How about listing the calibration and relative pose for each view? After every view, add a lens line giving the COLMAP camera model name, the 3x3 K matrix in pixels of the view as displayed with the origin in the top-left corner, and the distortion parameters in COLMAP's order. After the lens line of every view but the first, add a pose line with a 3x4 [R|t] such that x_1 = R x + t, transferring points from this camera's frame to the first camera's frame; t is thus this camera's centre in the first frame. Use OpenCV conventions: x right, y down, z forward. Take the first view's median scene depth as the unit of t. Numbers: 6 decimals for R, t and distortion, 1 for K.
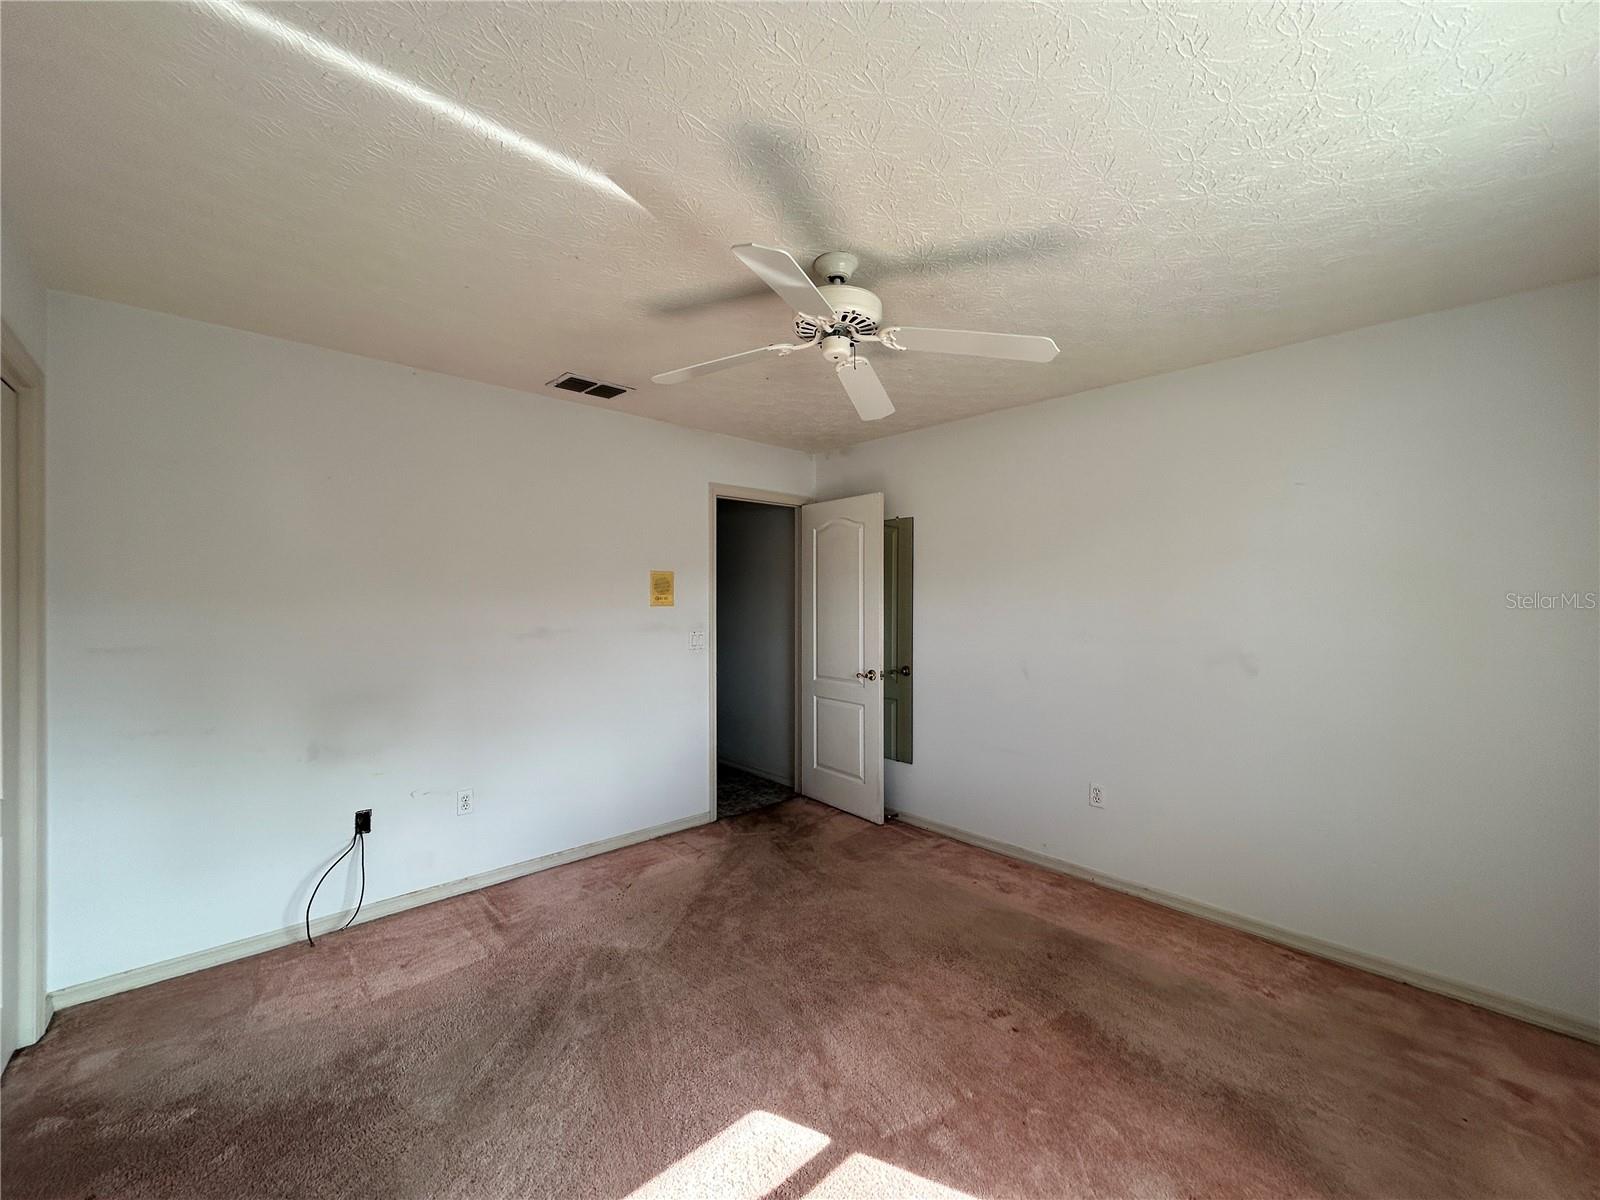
lens RADIAL K [[648.1, 0, 800.8], [0, 648.1, 599.0], [0, 0, 1]] dist [0.001222, 0.000719]
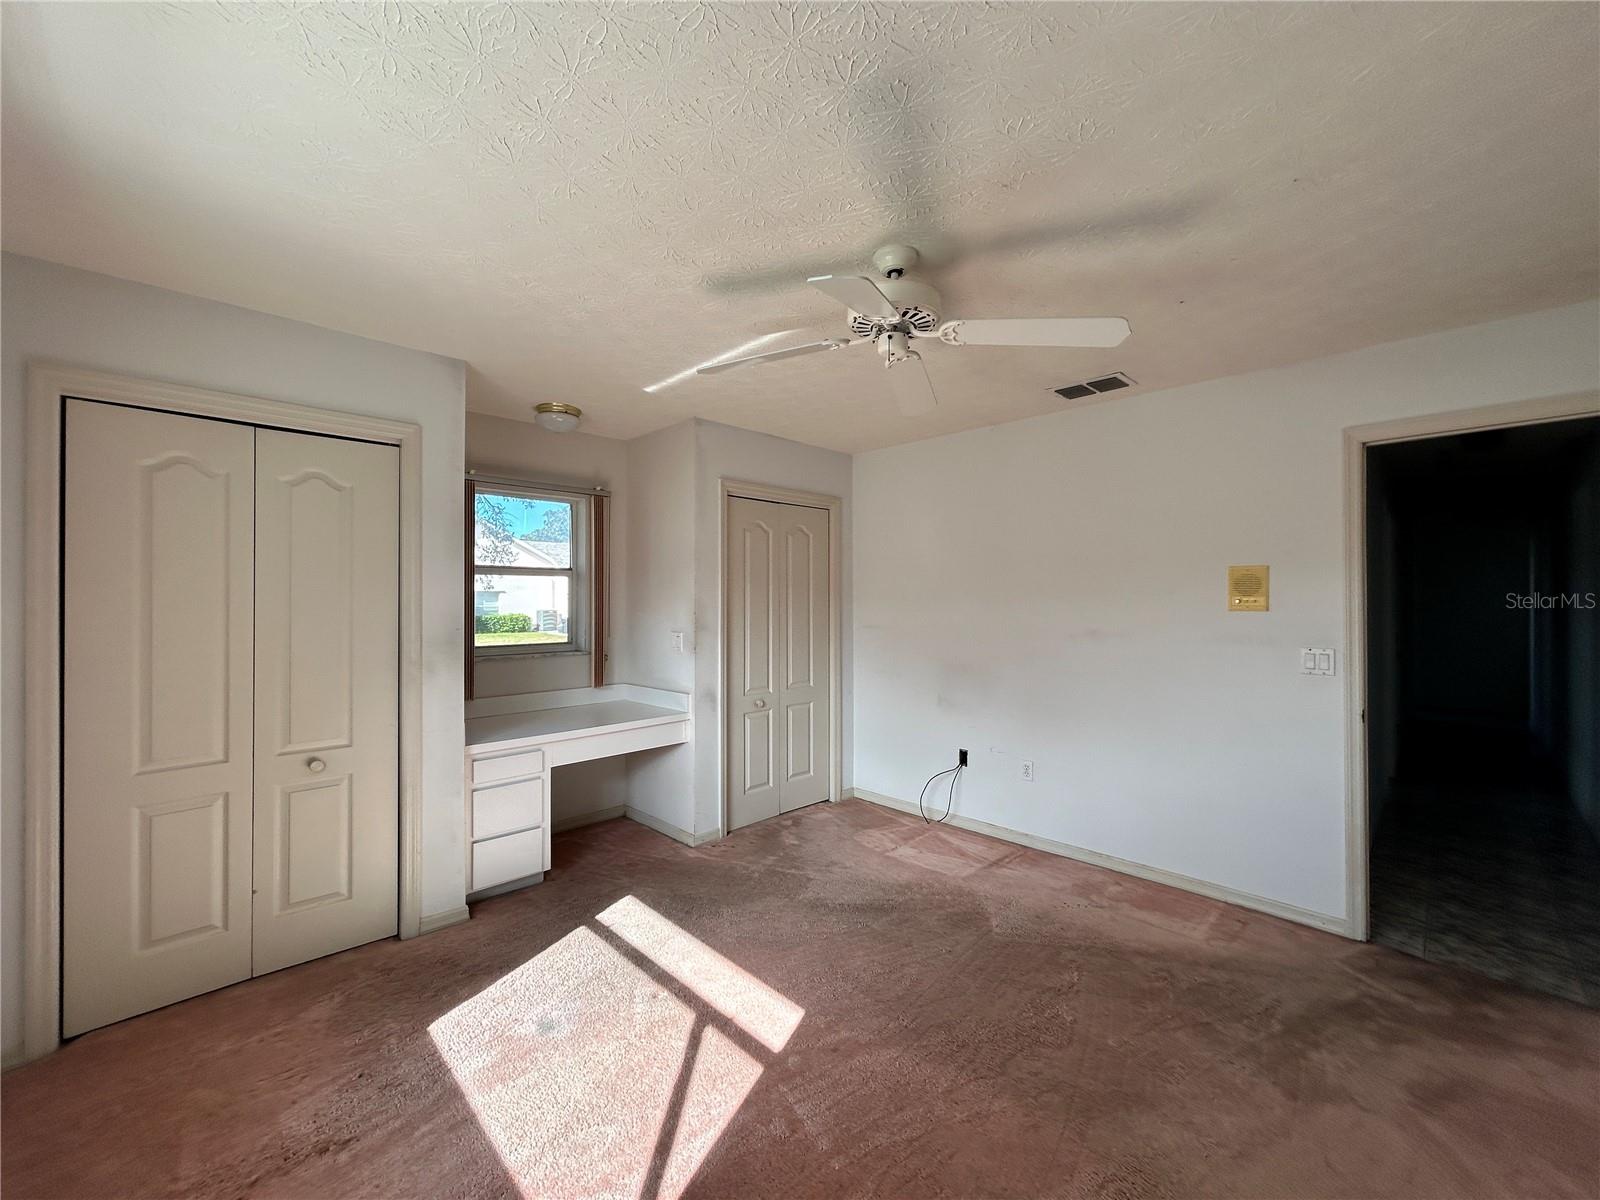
lens RADIAL K [[648.1, 0, 800.6], [0, 648.1, 599.2], [0, 0, 1]] dist [0.001222, 0.000719]
pose [[0.022861, -0.002179, -0.999736, 0.624278], [-0.001195, 0.999997, -0.002207, -0.000905], [0.999738, 0.001245, 0.022858, 0.511682]]
